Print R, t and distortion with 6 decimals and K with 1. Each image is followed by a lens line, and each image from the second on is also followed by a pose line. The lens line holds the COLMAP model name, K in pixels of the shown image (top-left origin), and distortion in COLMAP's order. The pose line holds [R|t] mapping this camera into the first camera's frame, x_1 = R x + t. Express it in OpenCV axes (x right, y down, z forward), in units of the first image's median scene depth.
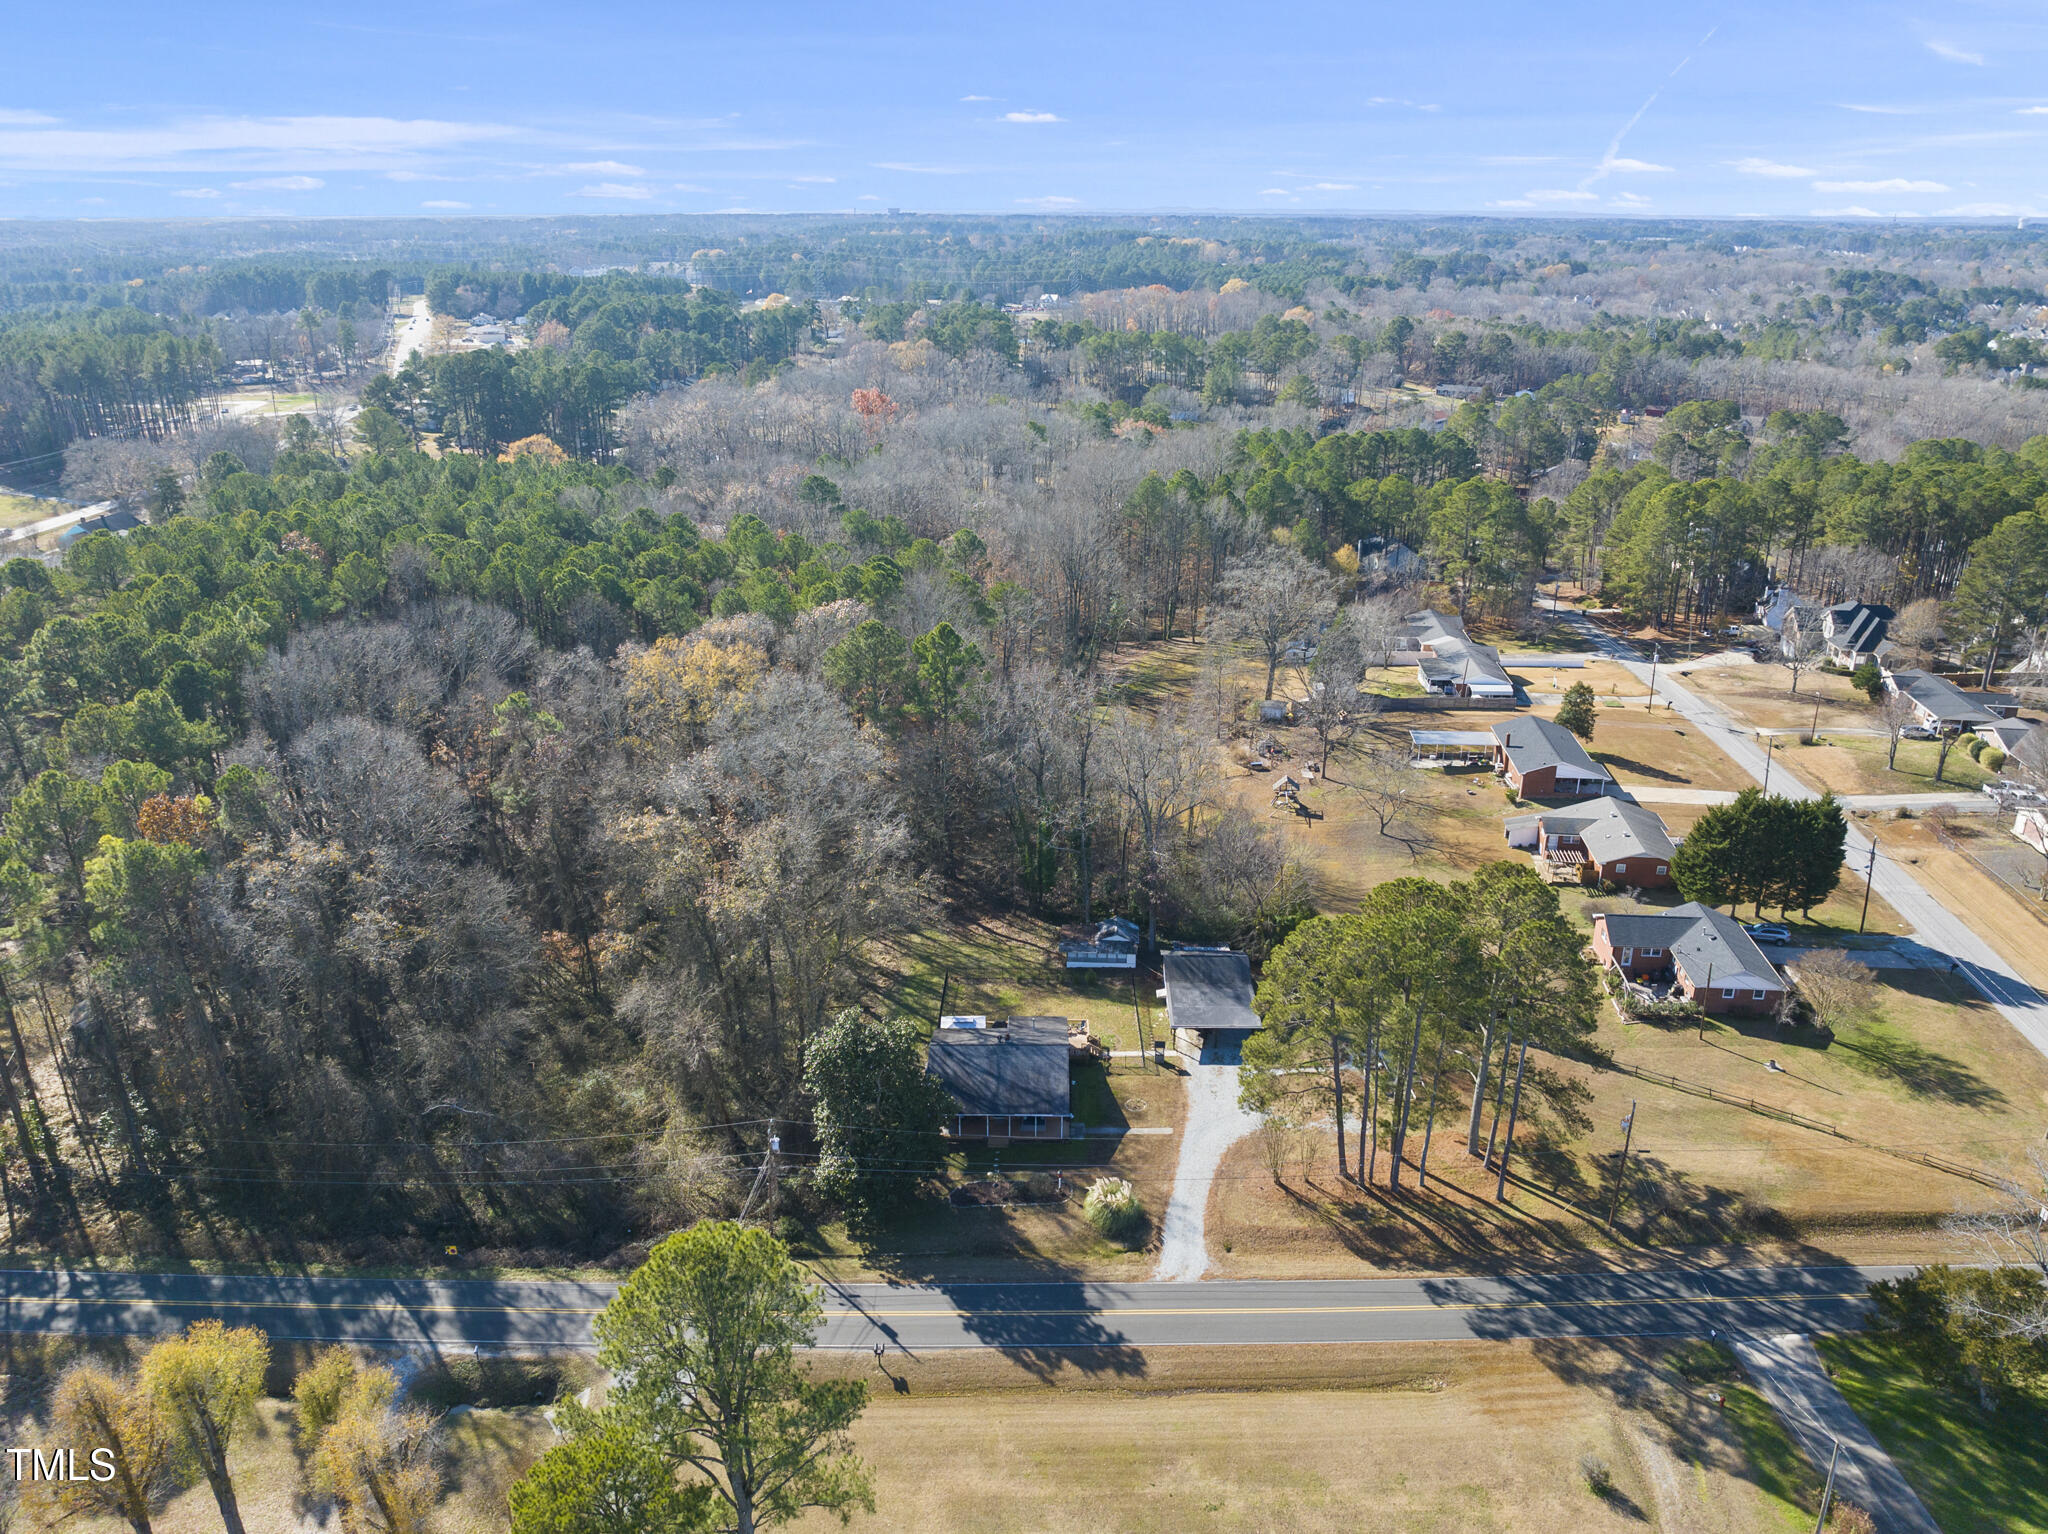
lens RADIAL K [[1458.4, 0, 1024.0], [0, 1458.4, 767.0], [0, 0, 1]] dist [-0.060923, 0.033984]
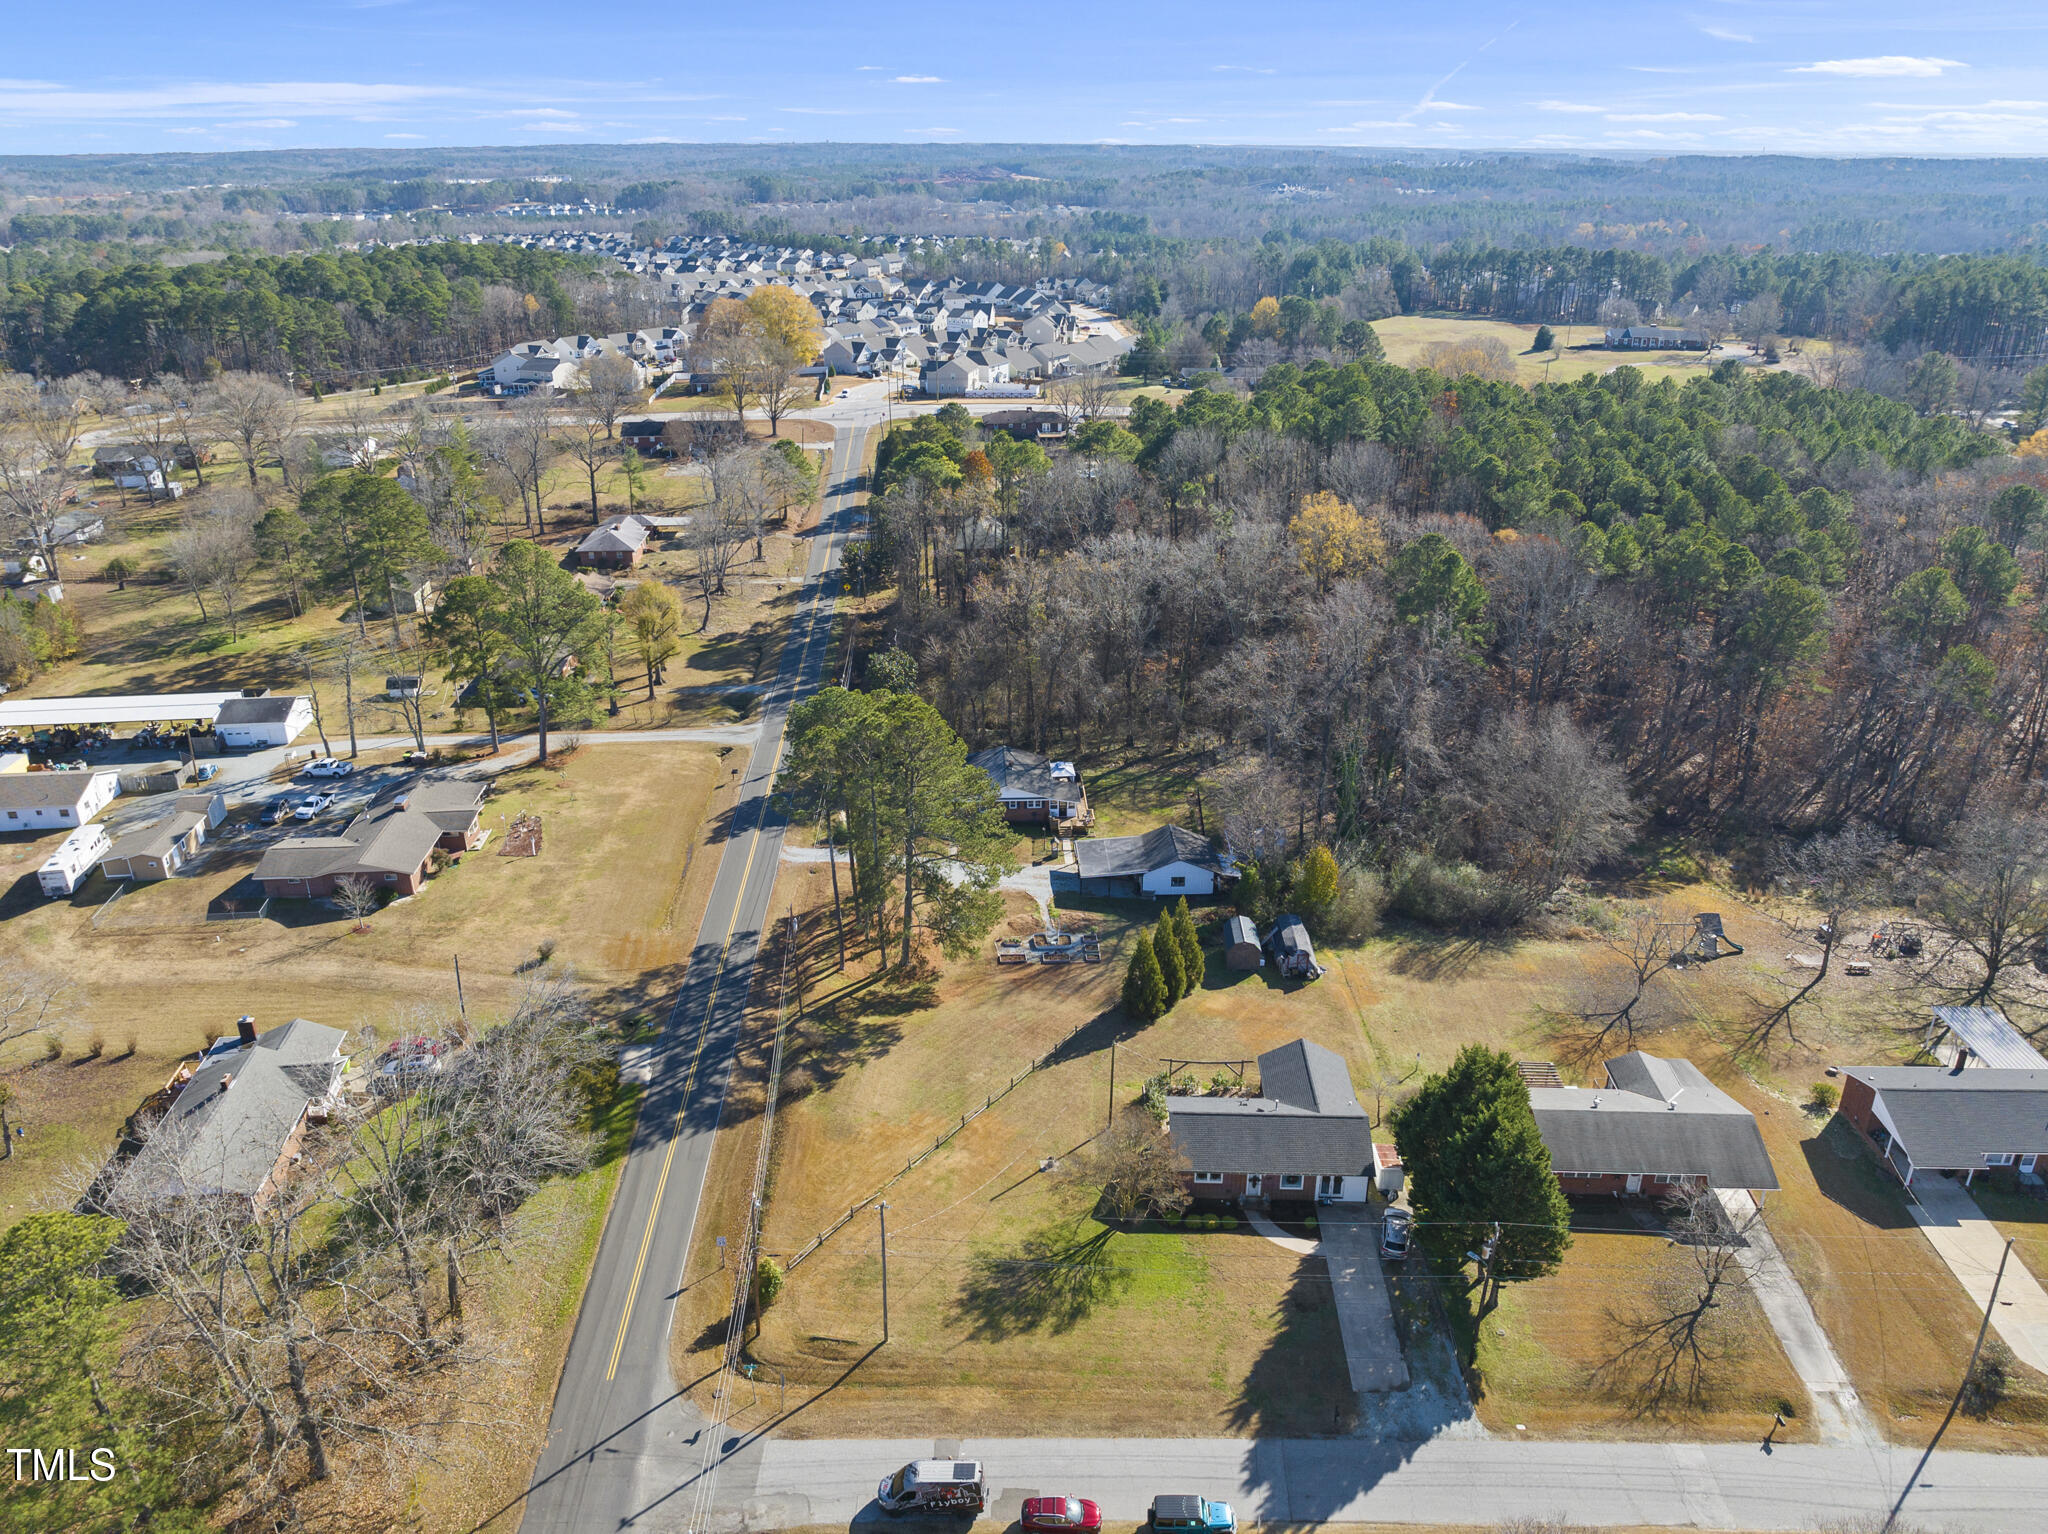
lens RADIAL K [[1441.6, 0, 1024.0], [0, 1441.6, 767.0], [0, 0, 1]] dist [-0.034109, -0.000038]
pose [[0.055273, 0.396543, -0.916351, 1.497316], [-0.362947, 0.862953, 0.351543, -0.350469], [0.930169, 0.313156, 0.191622, 0.940969]]
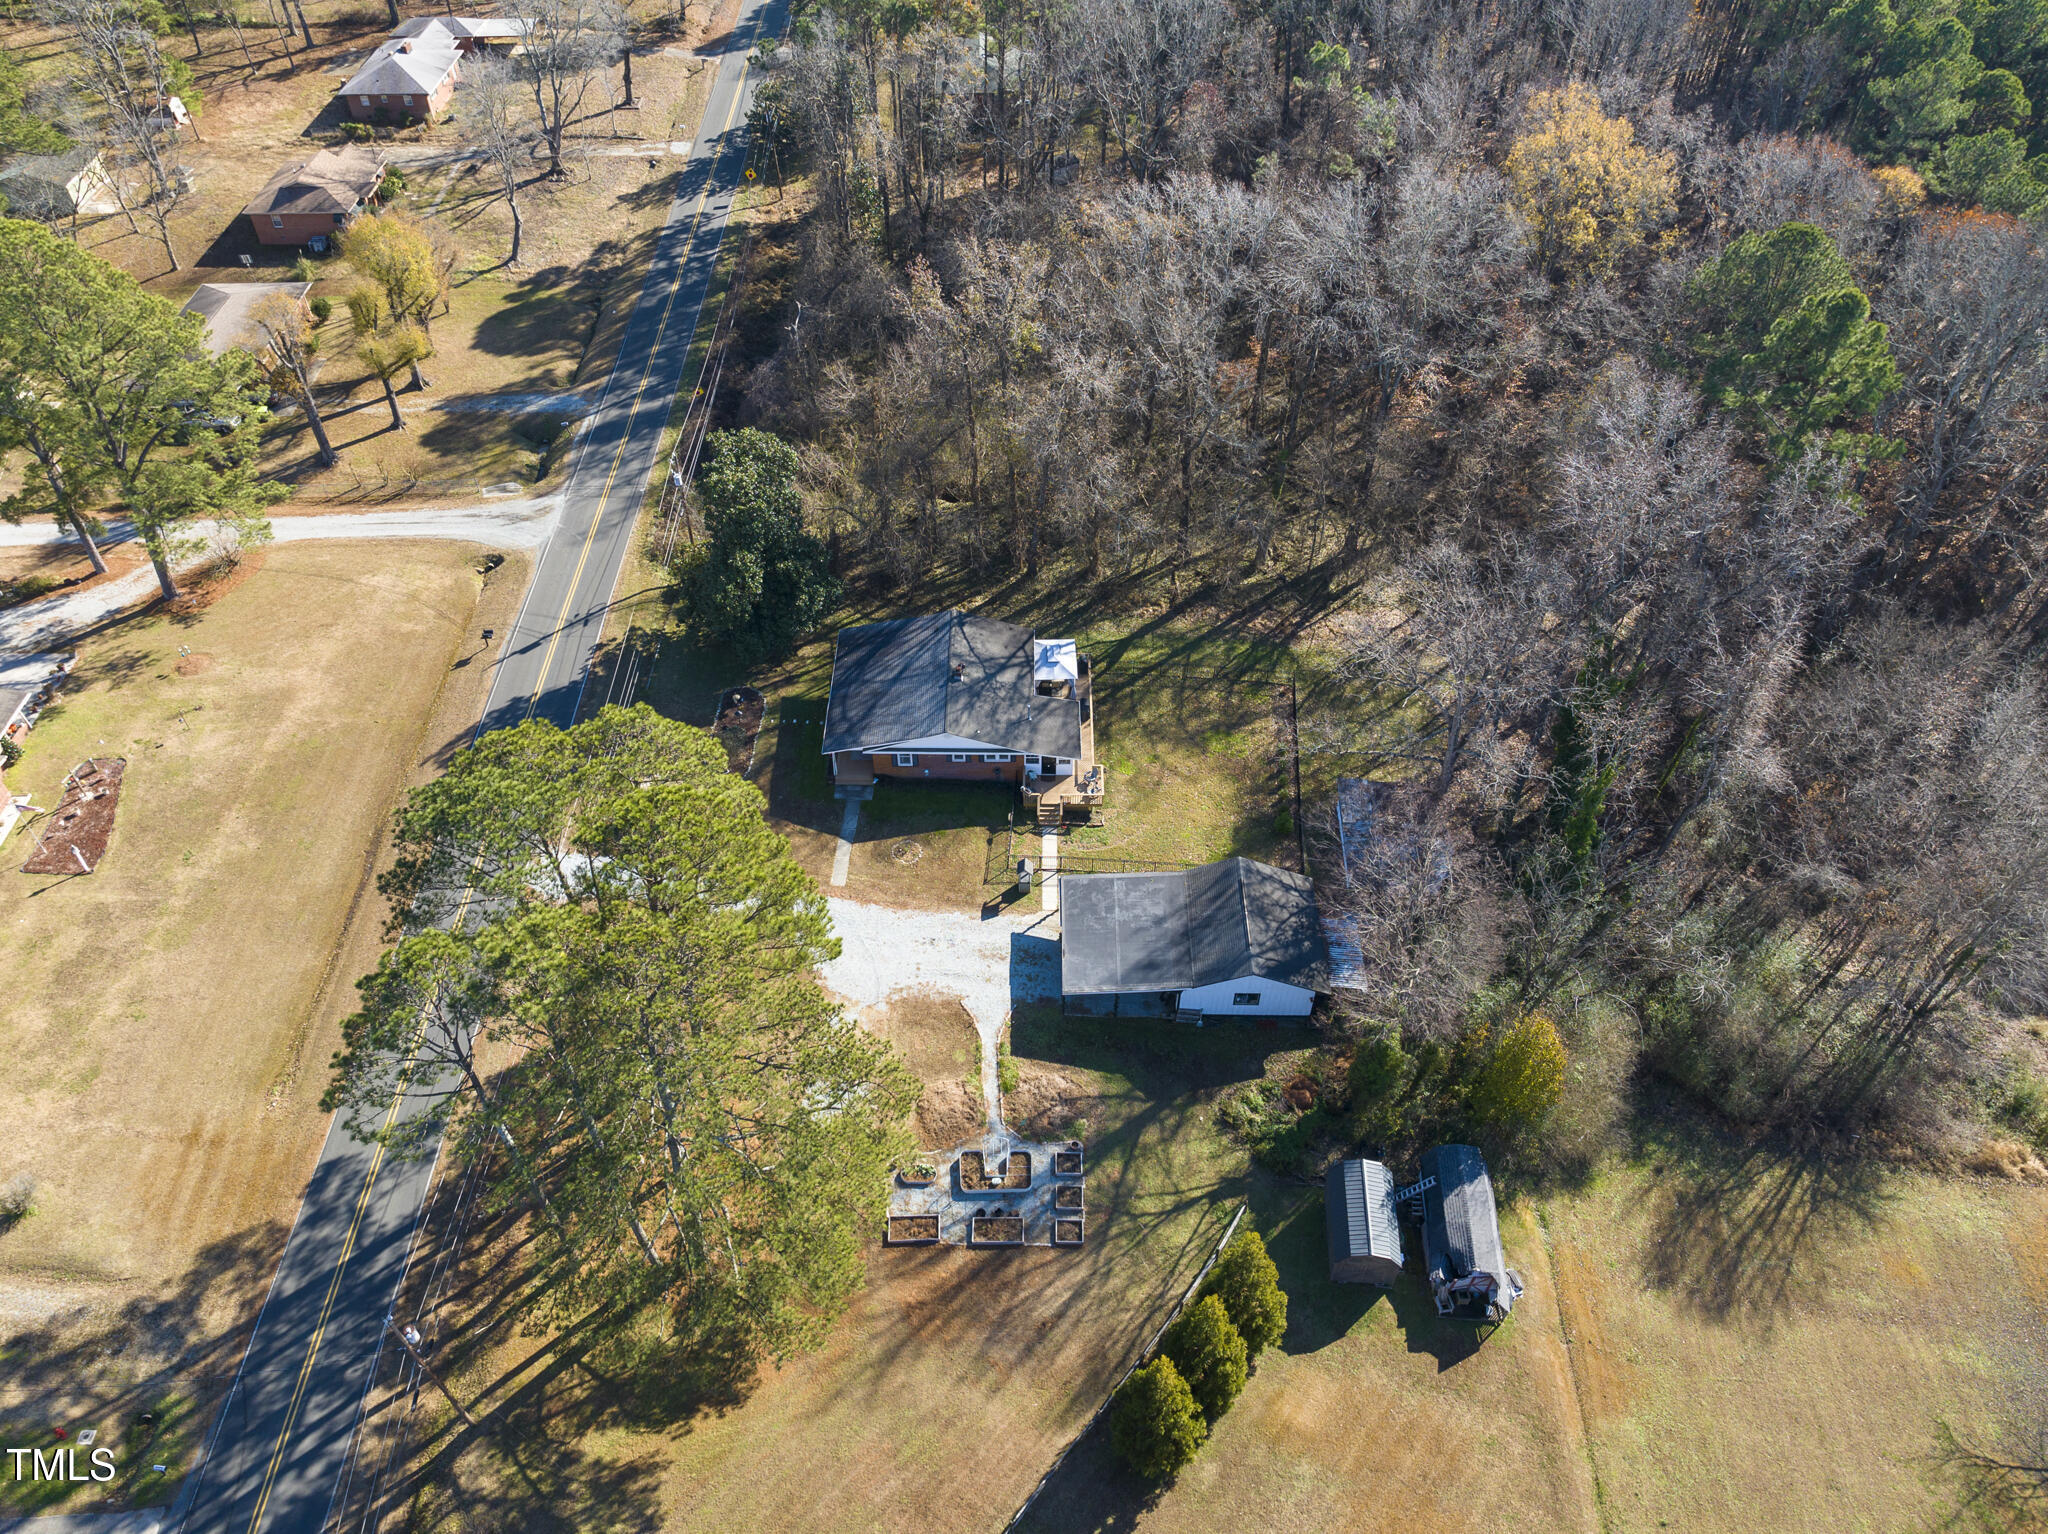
lens RADIAL K [[1458.4, 0, 1024.0], [0, 1458.4, 767.0], [0, 0, 1]] dist [-0.060923, 0.033984]
pose [[0.009889, 0.708625, -0.705516, 0.673562], [-0.368486, 0.658480, 0.656218, -0.343959], [0.929581, 0.253483, 0.267630, 1.050586]]
